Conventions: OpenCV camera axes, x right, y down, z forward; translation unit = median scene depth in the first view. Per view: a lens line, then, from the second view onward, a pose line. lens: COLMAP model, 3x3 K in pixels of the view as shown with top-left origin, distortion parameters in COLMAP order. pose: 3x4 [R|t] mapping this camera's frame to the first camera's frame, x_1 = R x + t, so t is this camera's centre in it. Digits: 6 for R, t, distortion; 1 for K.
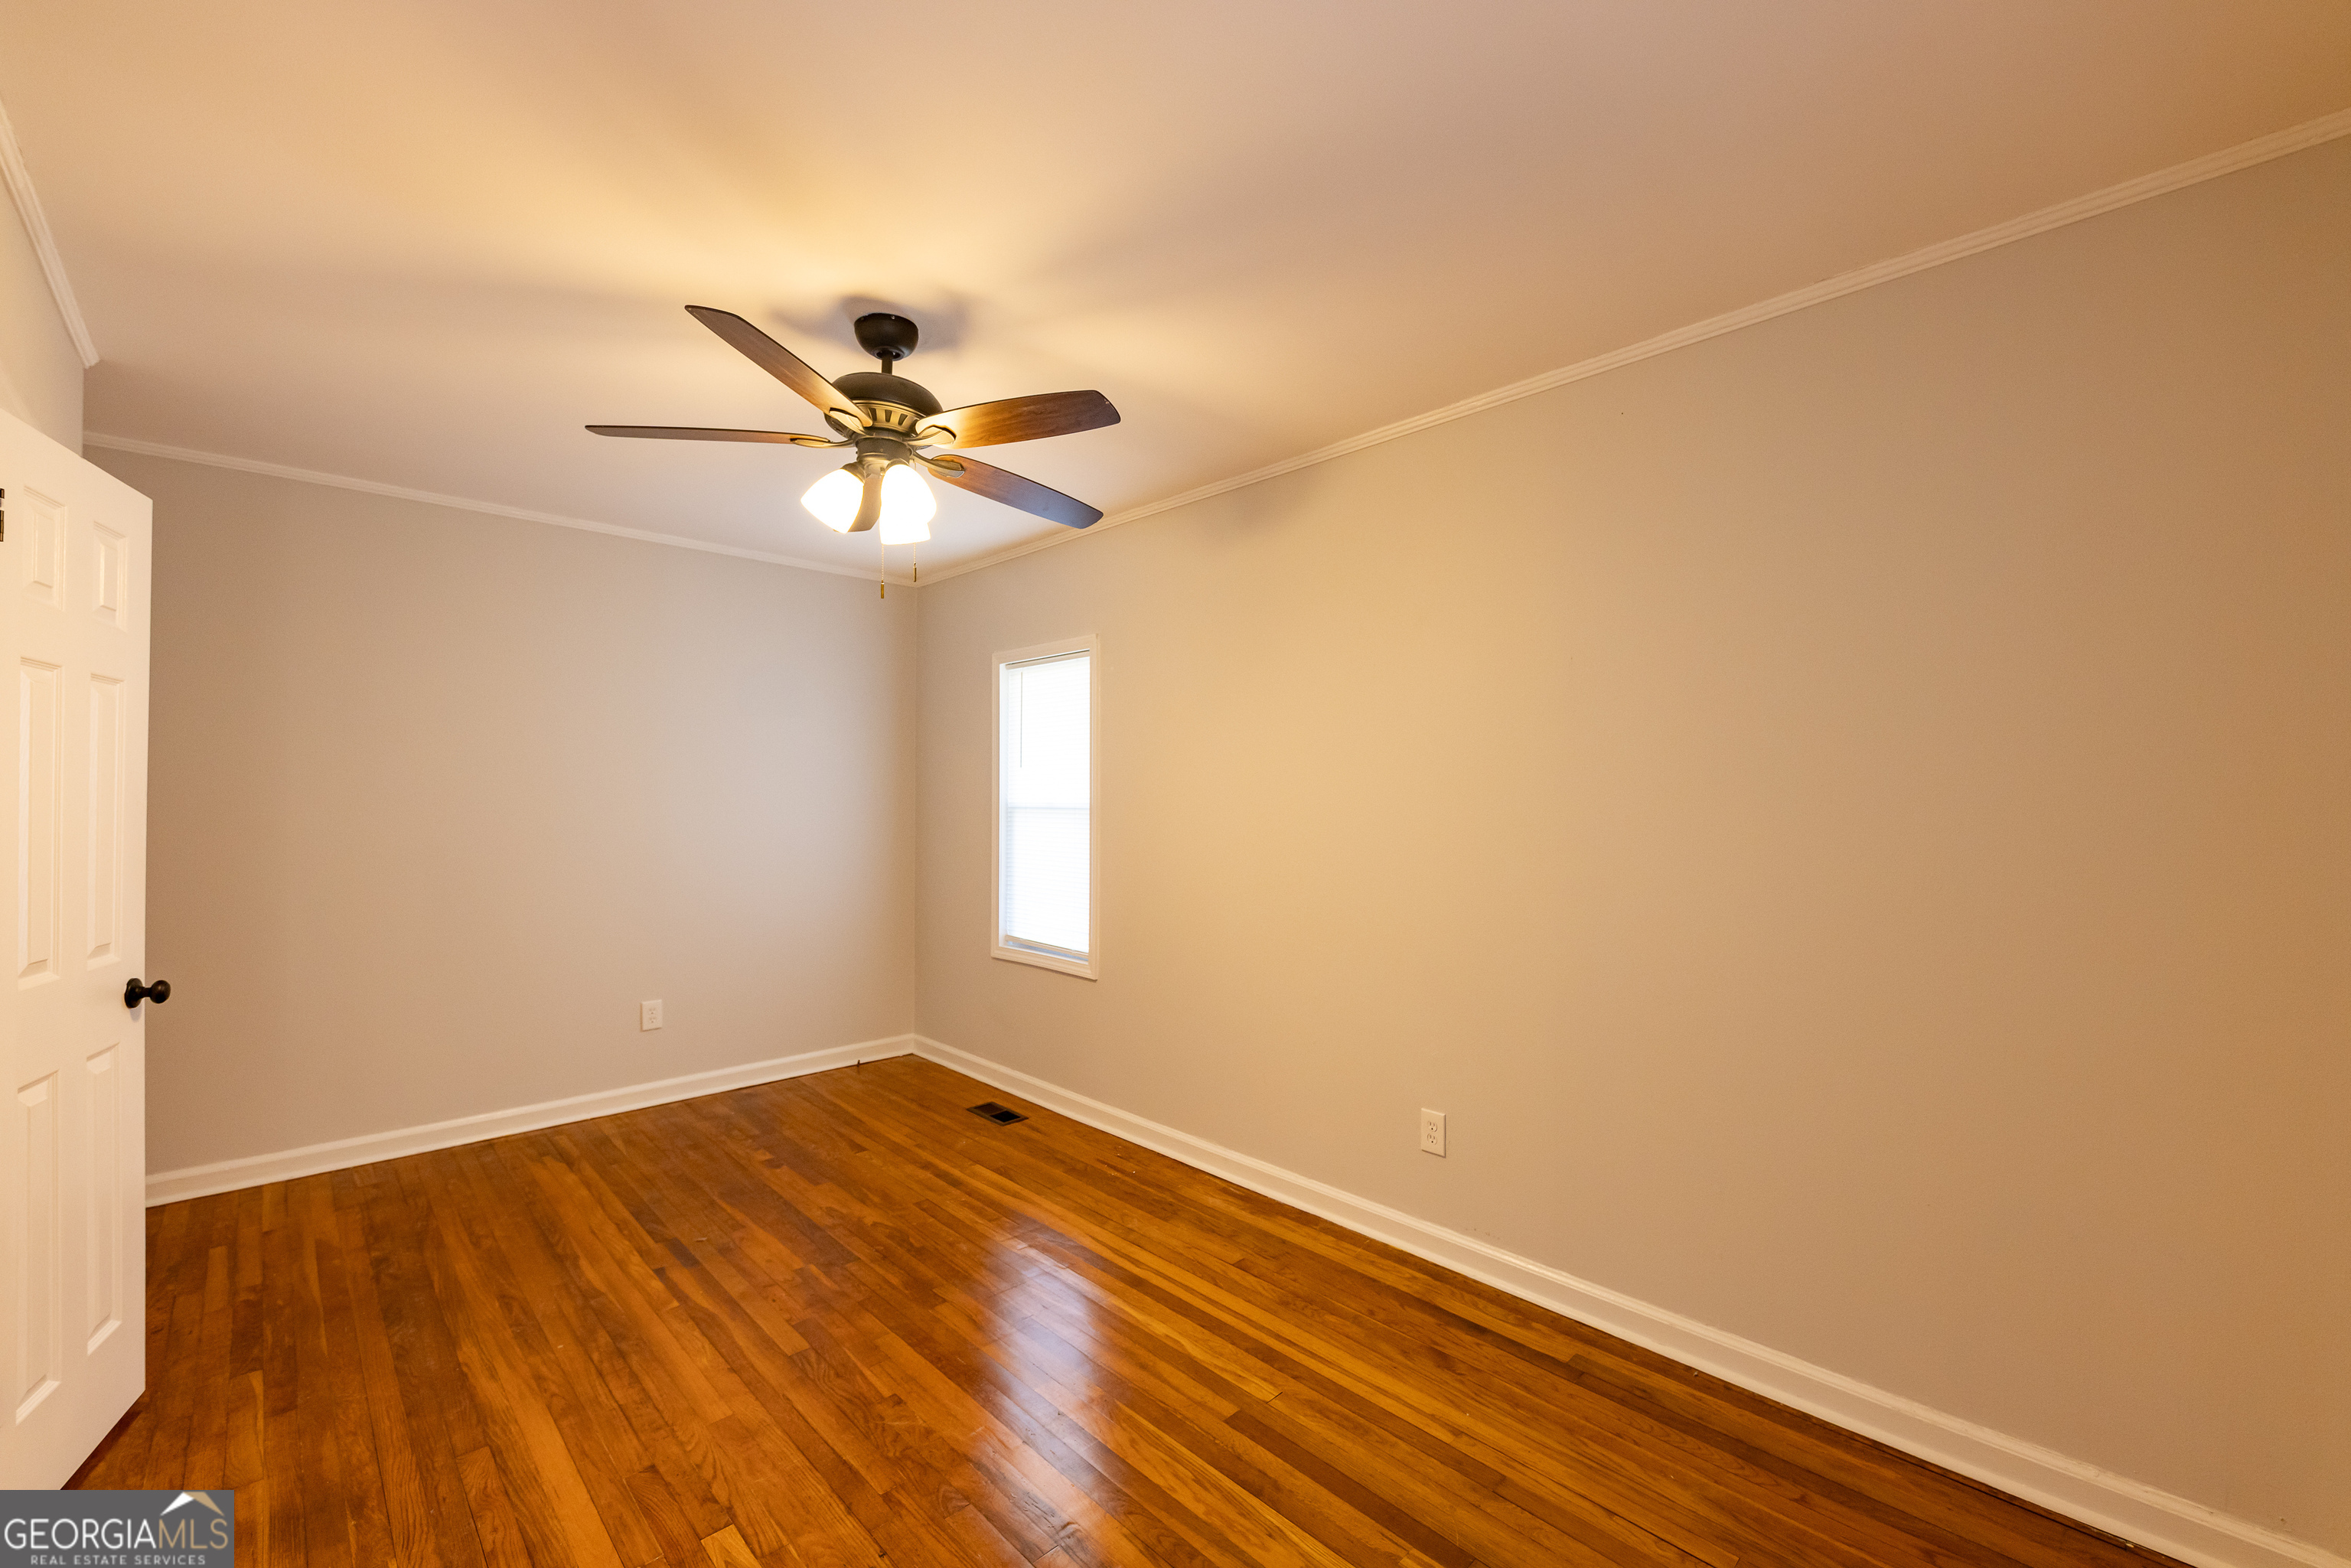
lens RADIAL K [[942.2, 0, 1178.1], [0, 942.2, 792.5], [0, 0, 1]] dist [0.006100, -0.001302]
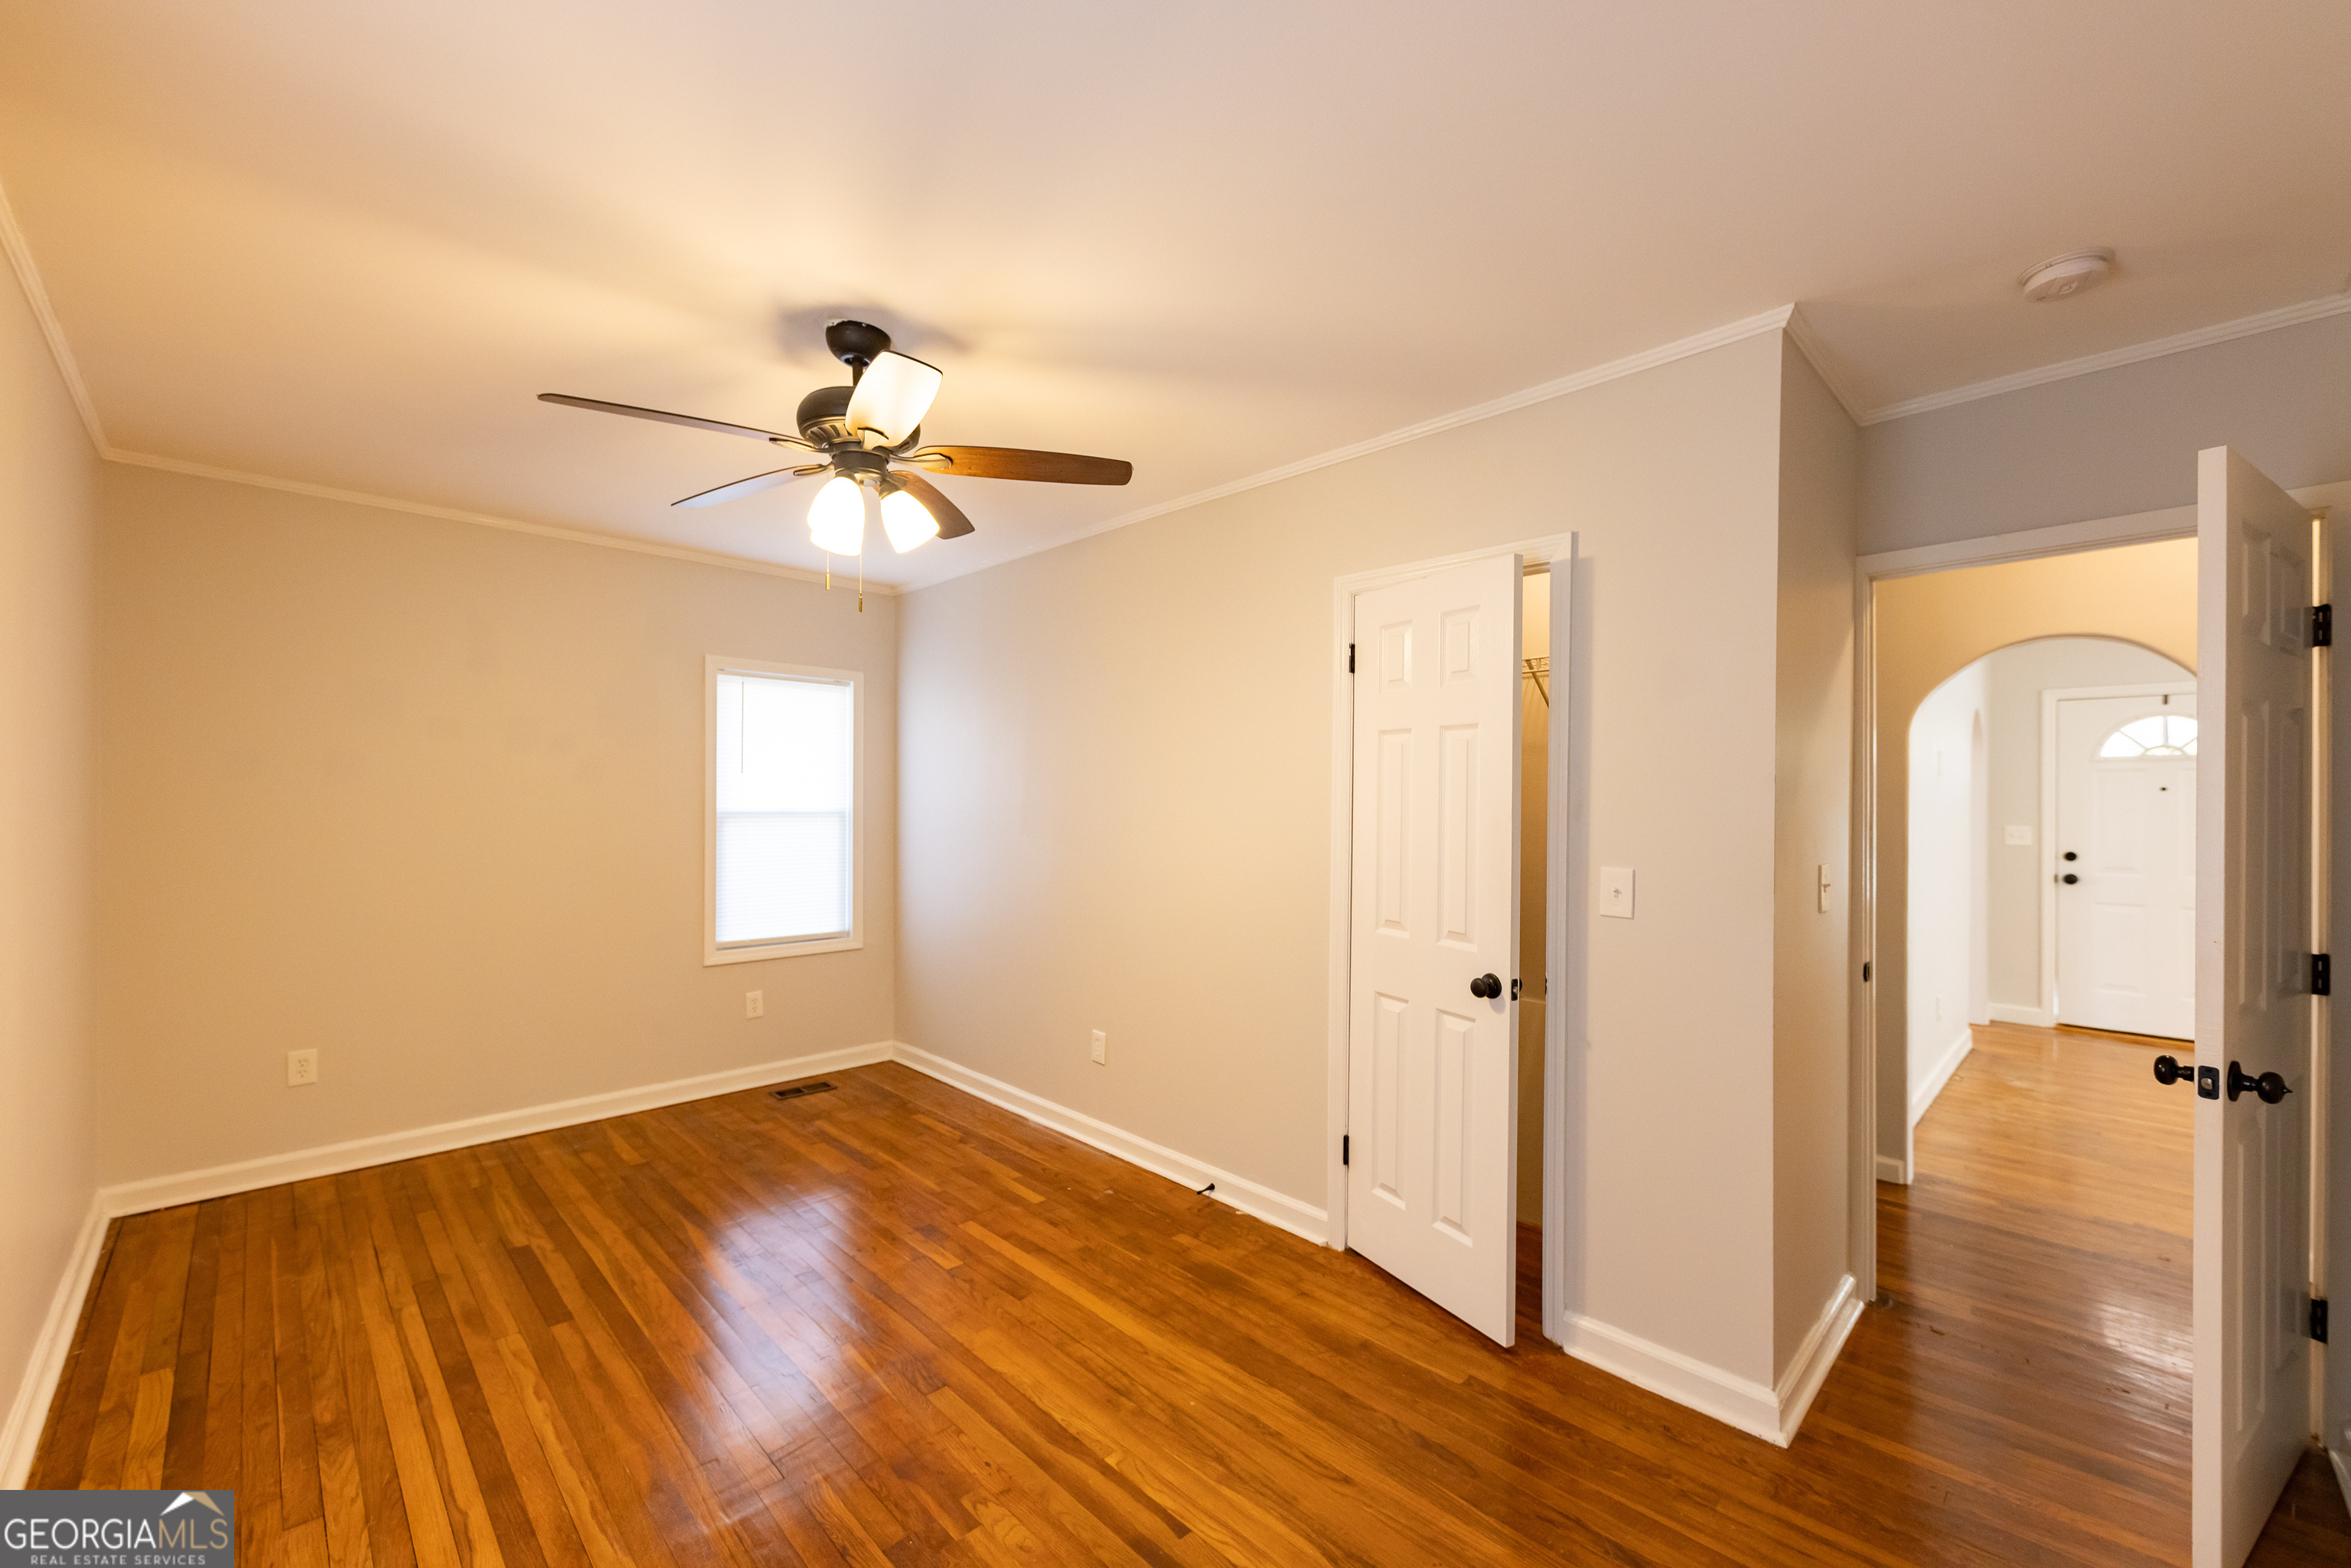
lens RADIAL K [[942.2, 0, 1167.5], [0, 942.2, 786.7], [0, 0, 1]] dist [0.006100, -0.001302]
pose [[-0.999898, -0.011148, -0.008886, -0.650432], [-0.011076, 0.999906, -0.008130, -0.023133], [0.008976, -0.008030, -0.999927, 2.064590]]
